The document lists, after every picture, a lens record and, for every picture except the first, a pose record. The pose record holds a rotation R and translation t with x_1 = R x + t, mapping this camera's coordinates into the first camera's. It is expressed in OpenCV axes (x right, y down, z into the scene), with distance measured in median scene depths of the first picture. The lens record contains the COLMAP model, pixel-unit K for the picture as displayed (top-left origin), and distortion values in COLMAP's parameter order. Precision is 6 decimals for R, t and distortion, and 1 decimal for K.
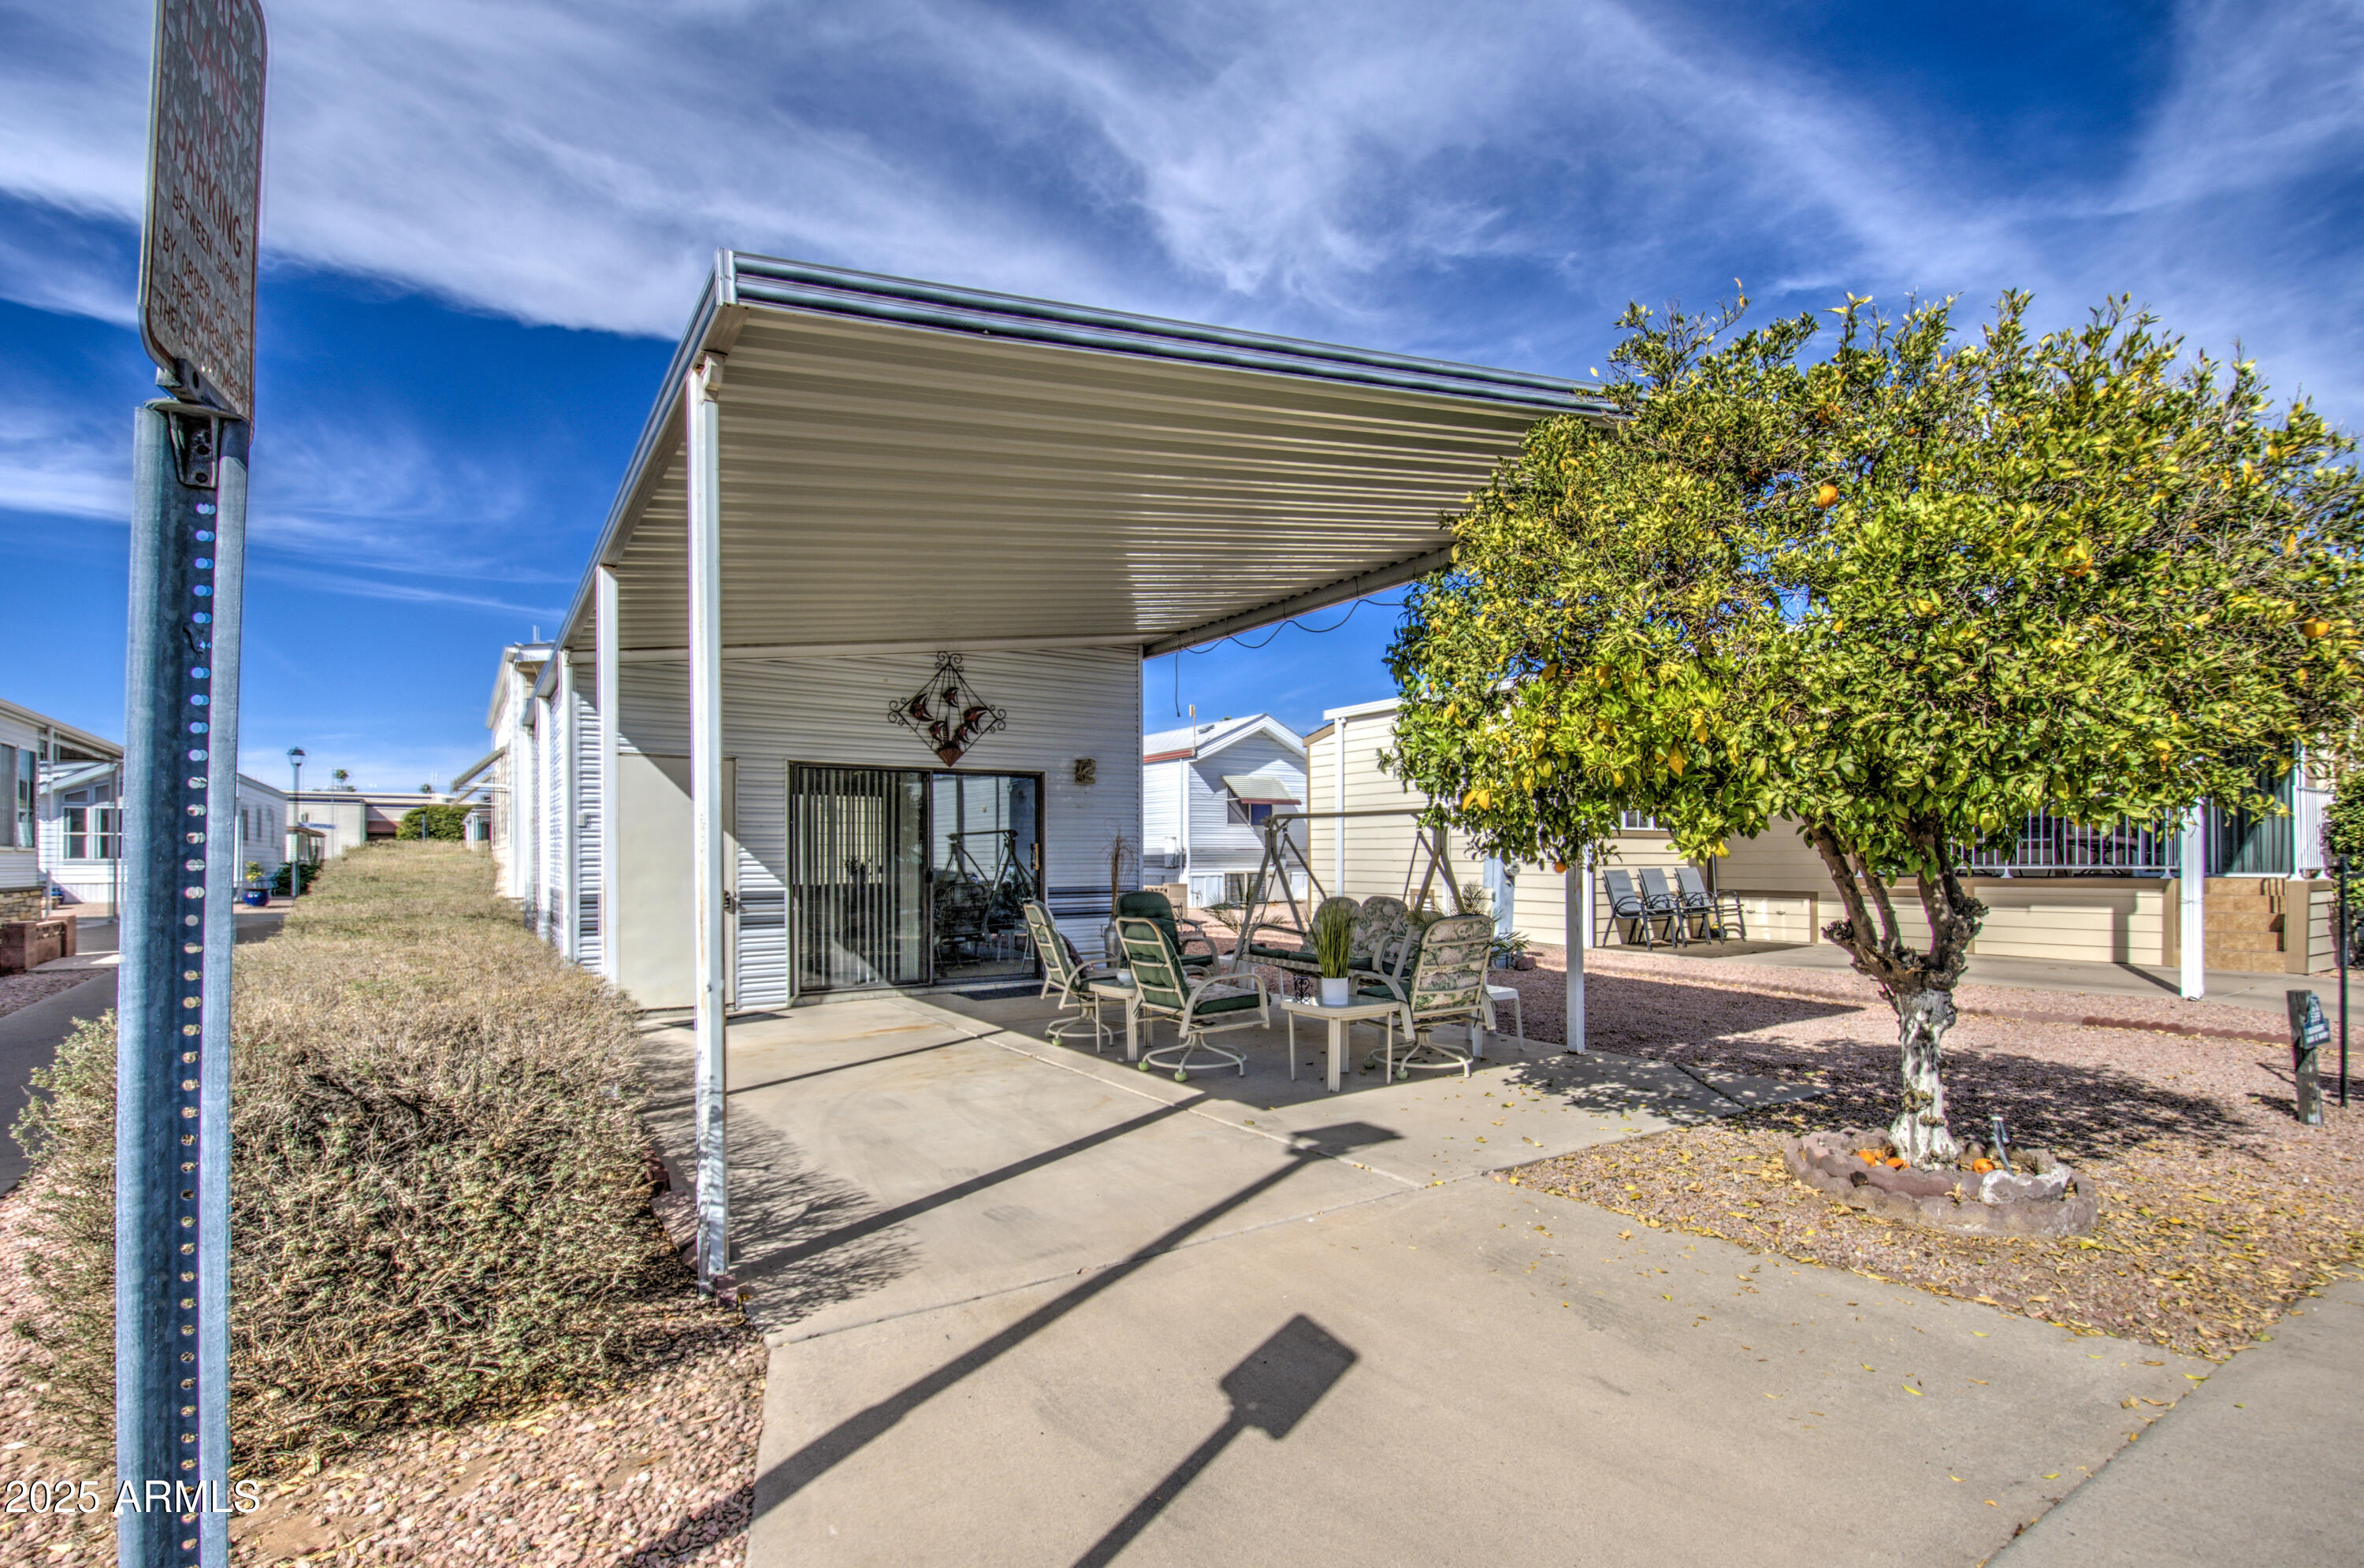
lens RADIAL K [[1101.4, 0, 1218.8], [0, 1101.4, 836.9], [0, 0, 1]] dist [-0.003061, -0.000505]
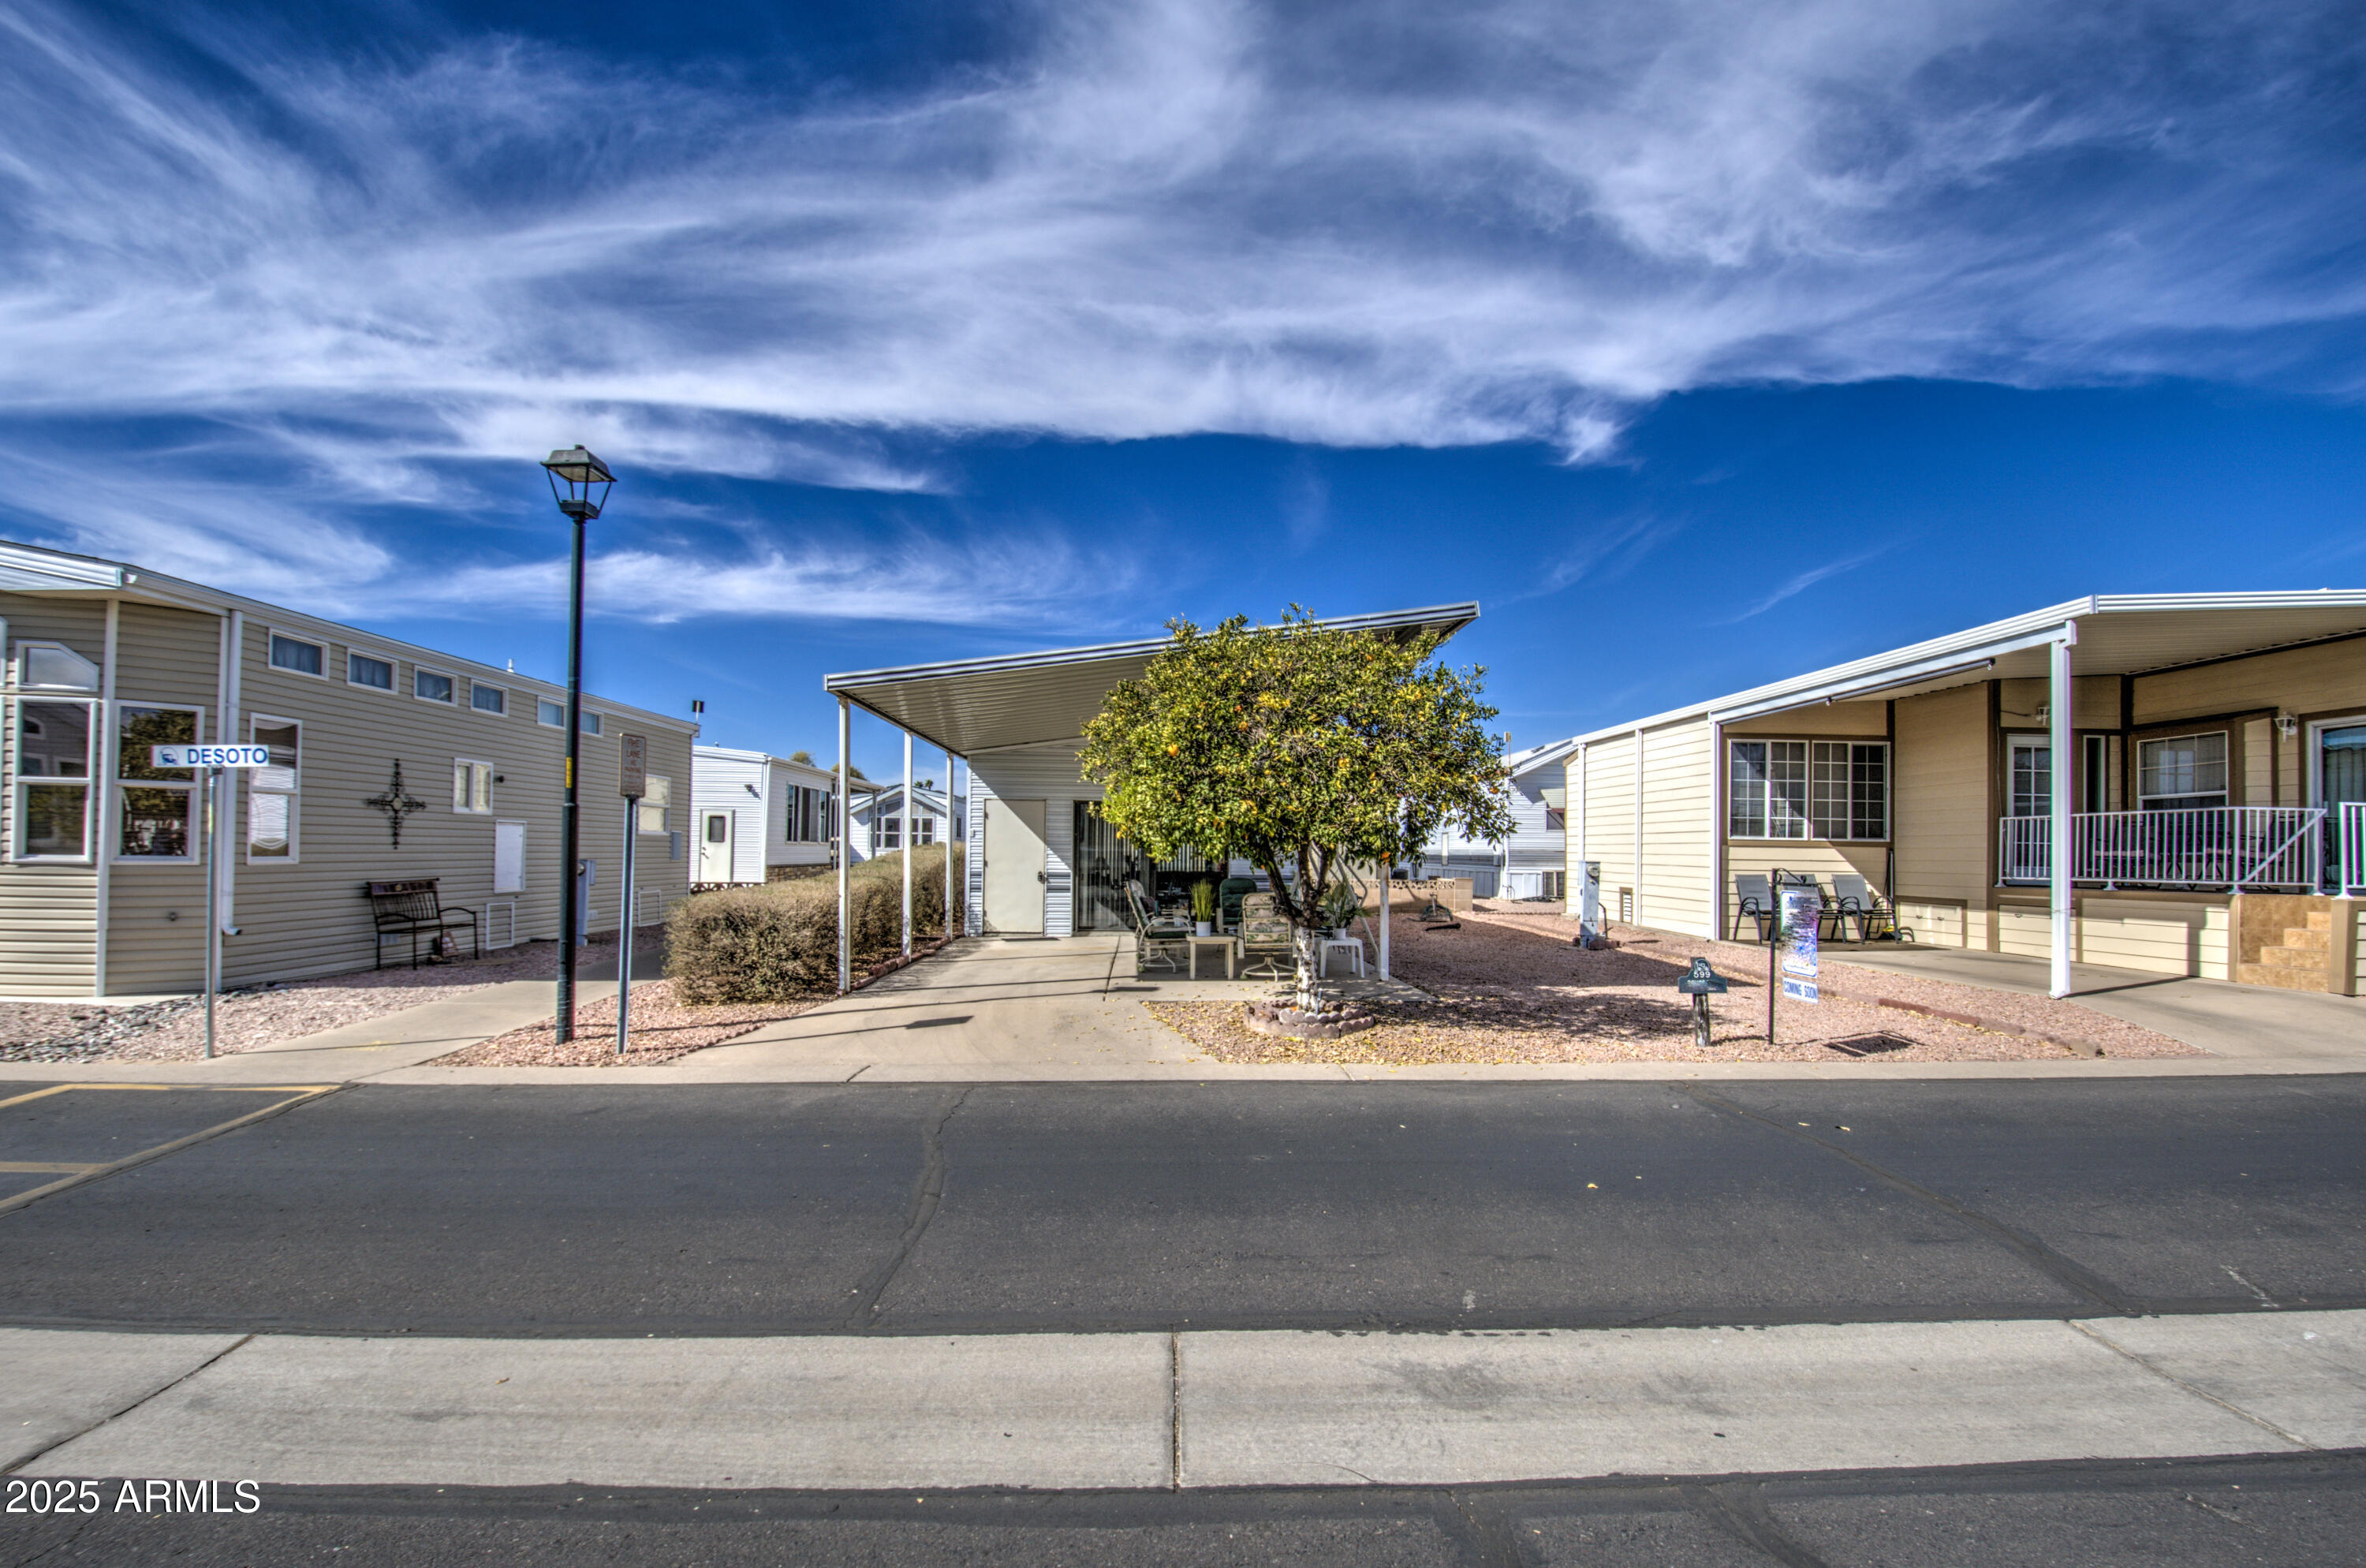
lens RADIAL K [[1024.3, 0, 1181.2], [0, 1024.3, 987.6], [0, 0, 1]] dist [-0.000394, -0.011152]
pose [[0.852755, 0.078613, -0.516362, 0.182073], [-0.003785, 0.989513, 0.144396, -0.002082], [0.522298, -0.121179, 0.844109, -0.098325]]
